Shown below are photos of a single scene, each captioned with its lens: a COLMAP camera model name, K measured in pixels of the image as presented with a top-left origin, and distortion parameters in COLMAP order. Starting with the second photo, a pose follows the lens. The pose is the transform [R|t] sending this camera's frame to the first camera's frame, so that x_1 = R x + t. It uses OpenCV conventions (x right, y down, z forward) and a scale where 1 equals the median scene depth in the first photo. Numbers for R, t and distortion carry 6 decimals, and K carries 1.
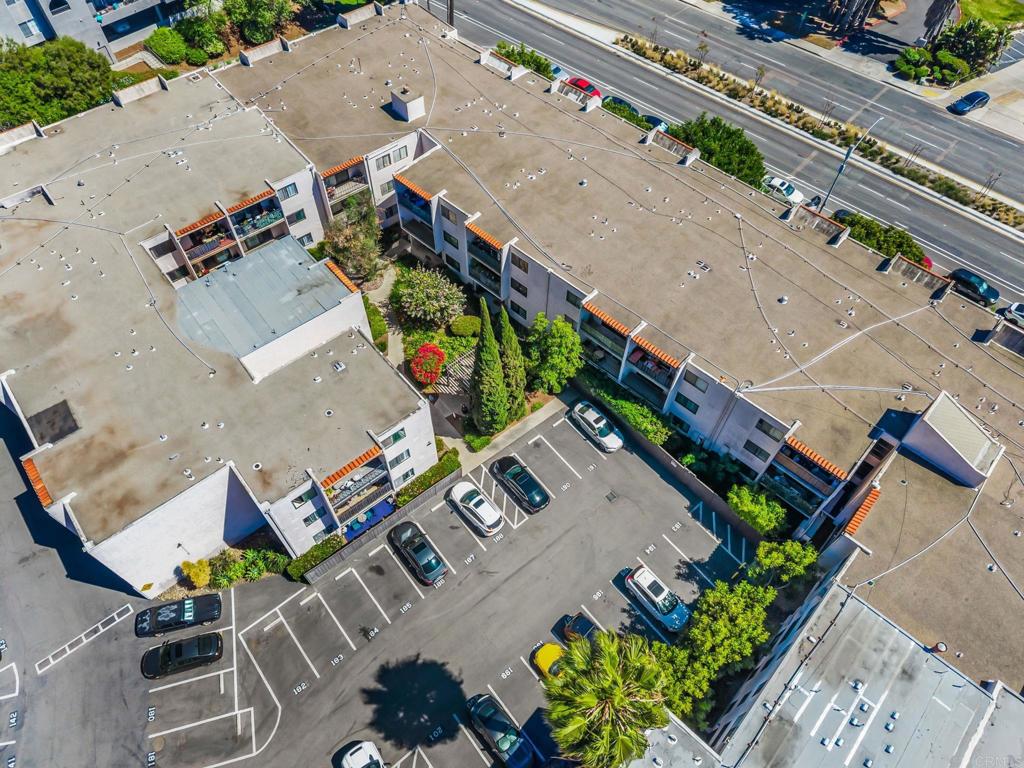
lens RADIAL K [[723.0, 0, 513.0], [0, 723.0, 422.8], [0, 0, 1]] dist [0.046982, -0.038418]
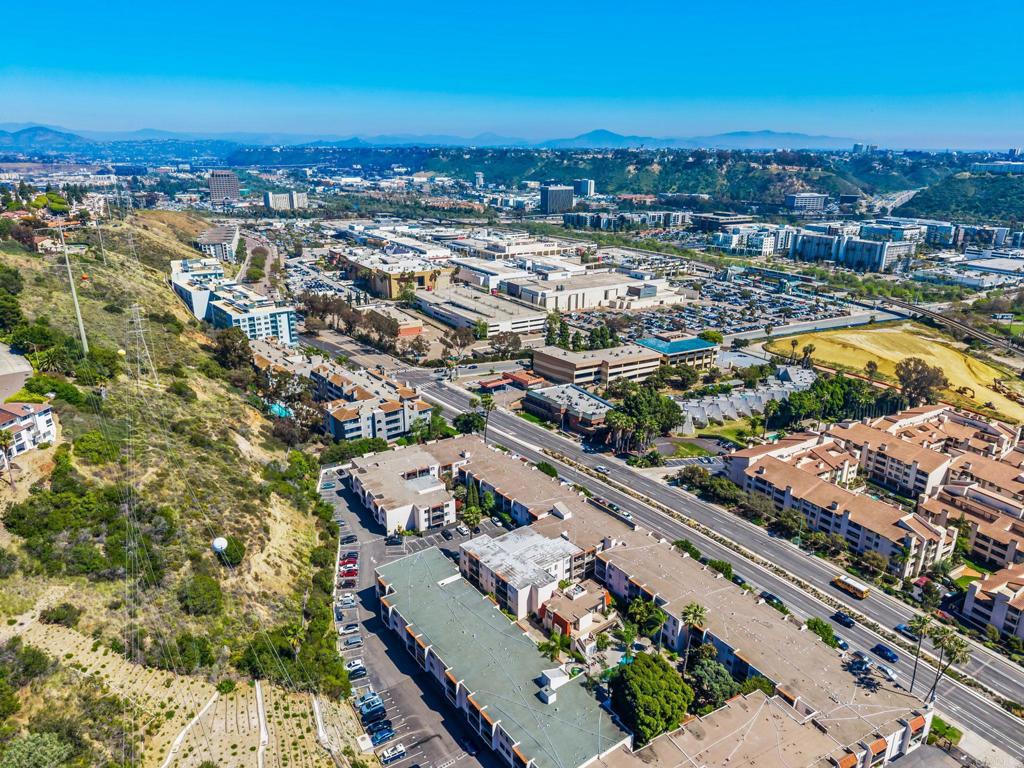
lens RADIAL K [[723.0, 0, 513.0], [0, 723.0, 422.8], [0, 0, 1]] dist [0.046982, -0.038418]
pose [[0.987765, 0.050791, -0.147449, 0.648530], [-0.124157, 0.828253, -0.546427, 1.463863], [0.094372, 0.558048, 0.824425, -2.189958]]
